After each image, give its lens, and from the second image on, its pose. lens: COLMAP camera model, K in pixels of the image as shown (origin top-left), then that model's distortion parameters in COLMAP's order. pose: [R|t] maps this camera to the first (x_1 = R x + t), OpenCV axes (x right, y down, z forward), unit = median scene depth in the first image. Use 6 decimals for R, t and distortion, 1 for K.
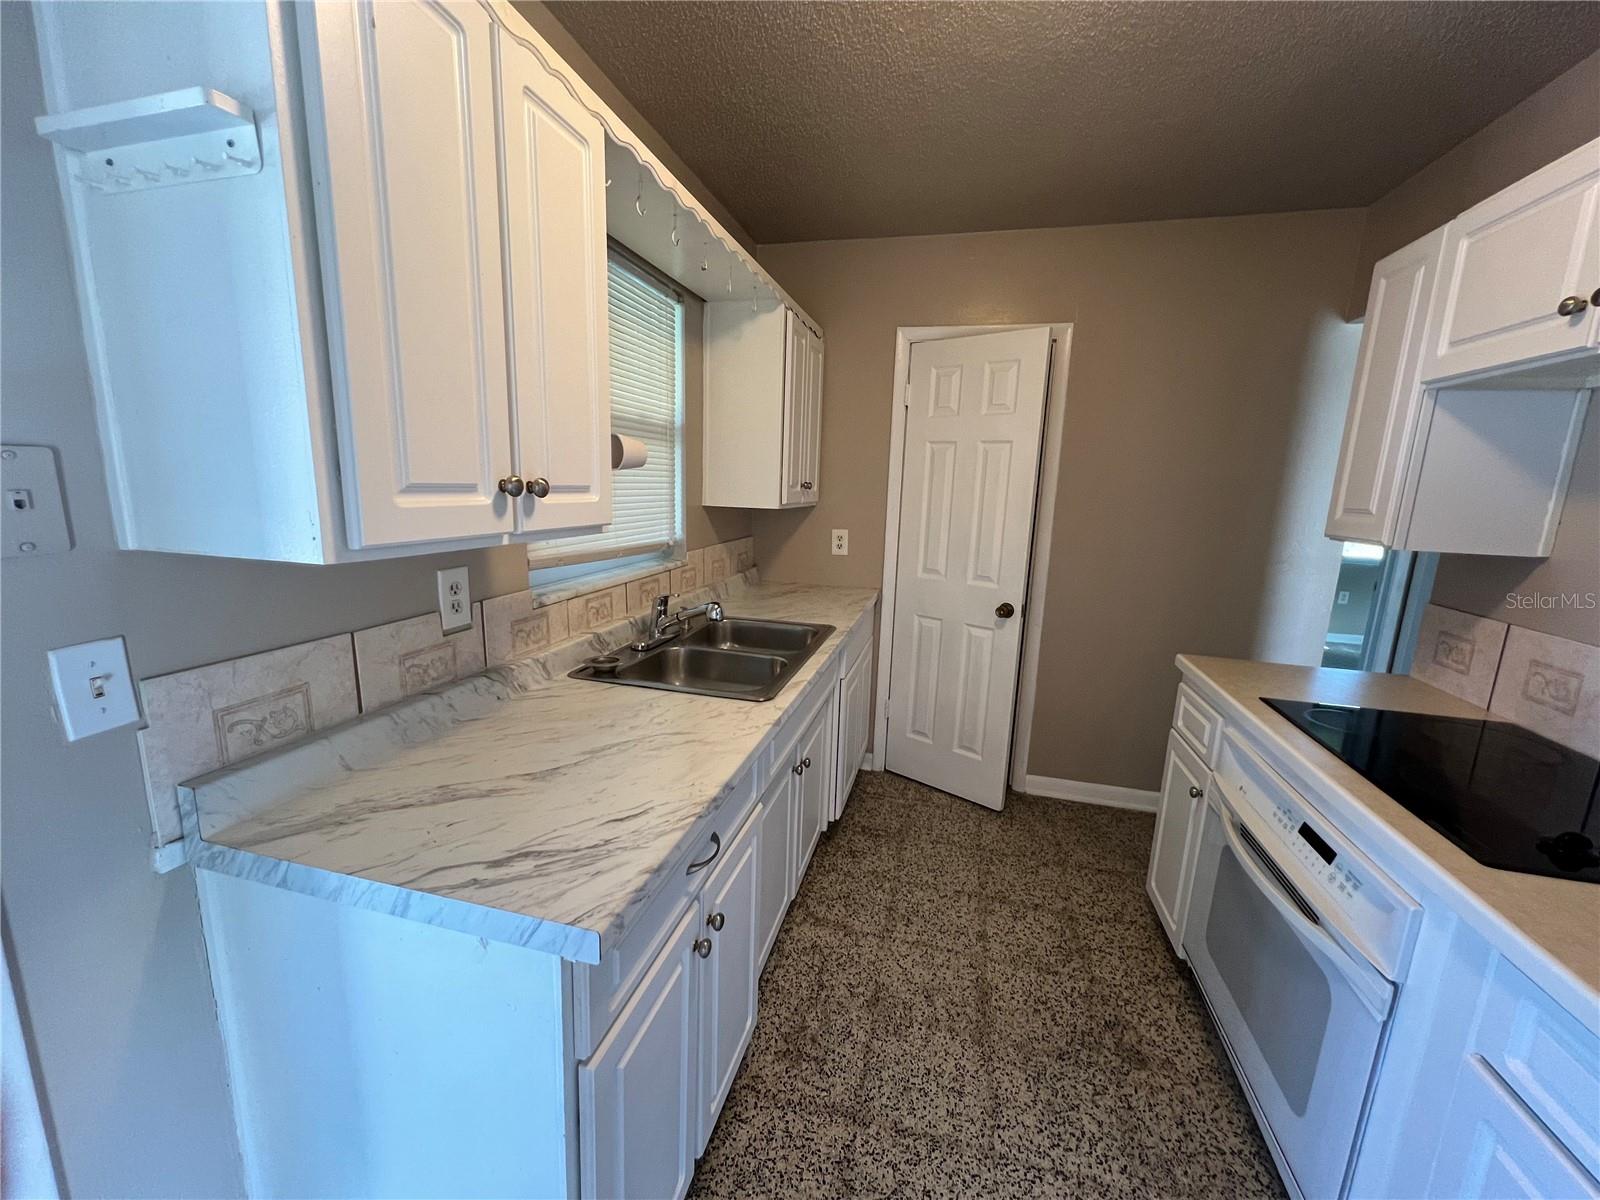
lens RADIAL K [[637.1, 0, 800.5], [0, 637.1, 604.2], [0, 0, 1]] dist [0.007363, -0.000443]
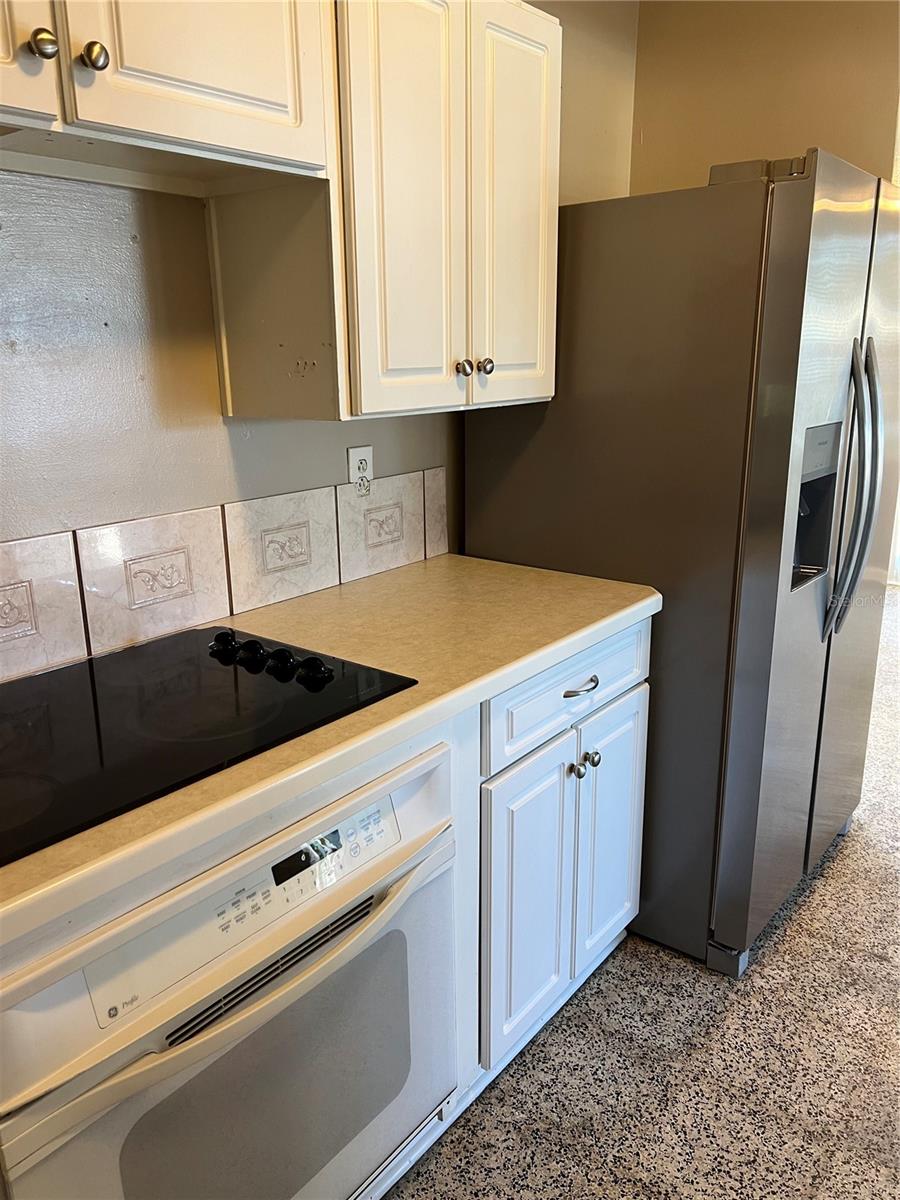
lens RADIAL K [[897.7, 0, 444.4], [0, 897.7, 601.1], [0, 0, 1]] dist [0.065573, -0.072268]
pose [[-0.911334, -0.134720, 0.389001, 0.300827], [0.060074, 0.891300, 0.449416, -0.279213], [-0.407262, 0.432937, -0.804179, 1.472539]]
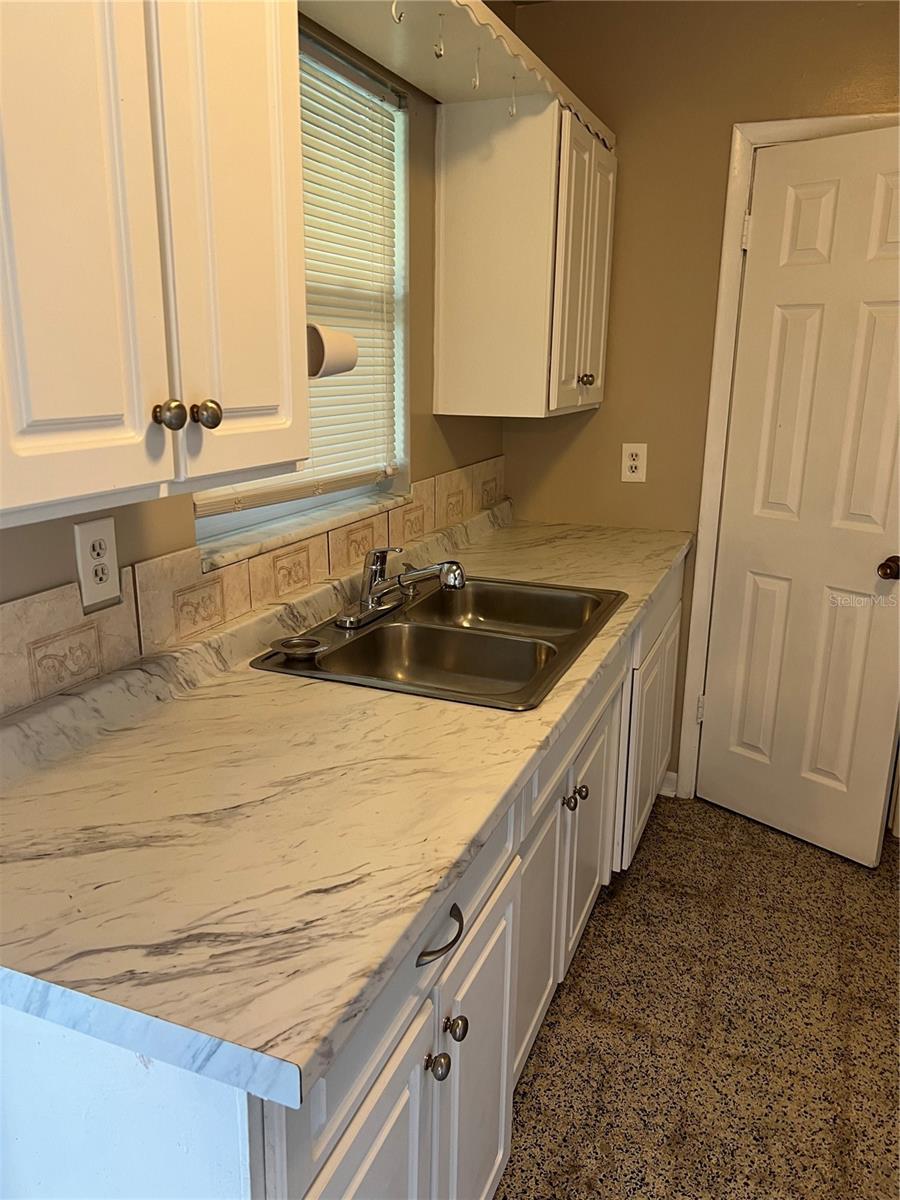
lens RADIAL K [[897.7, 0, 442.7], [0, 897.7, 601.5], [0, 0, 1]] dist [0.065573, -0.072268]
pose [[0.990840, 0.013516, -0.134363, -0.013641], [-0.003703, 0.997324, 0.073013, -0.031345], [0.134990, -0.071846, 0.988239, 0.029844]]
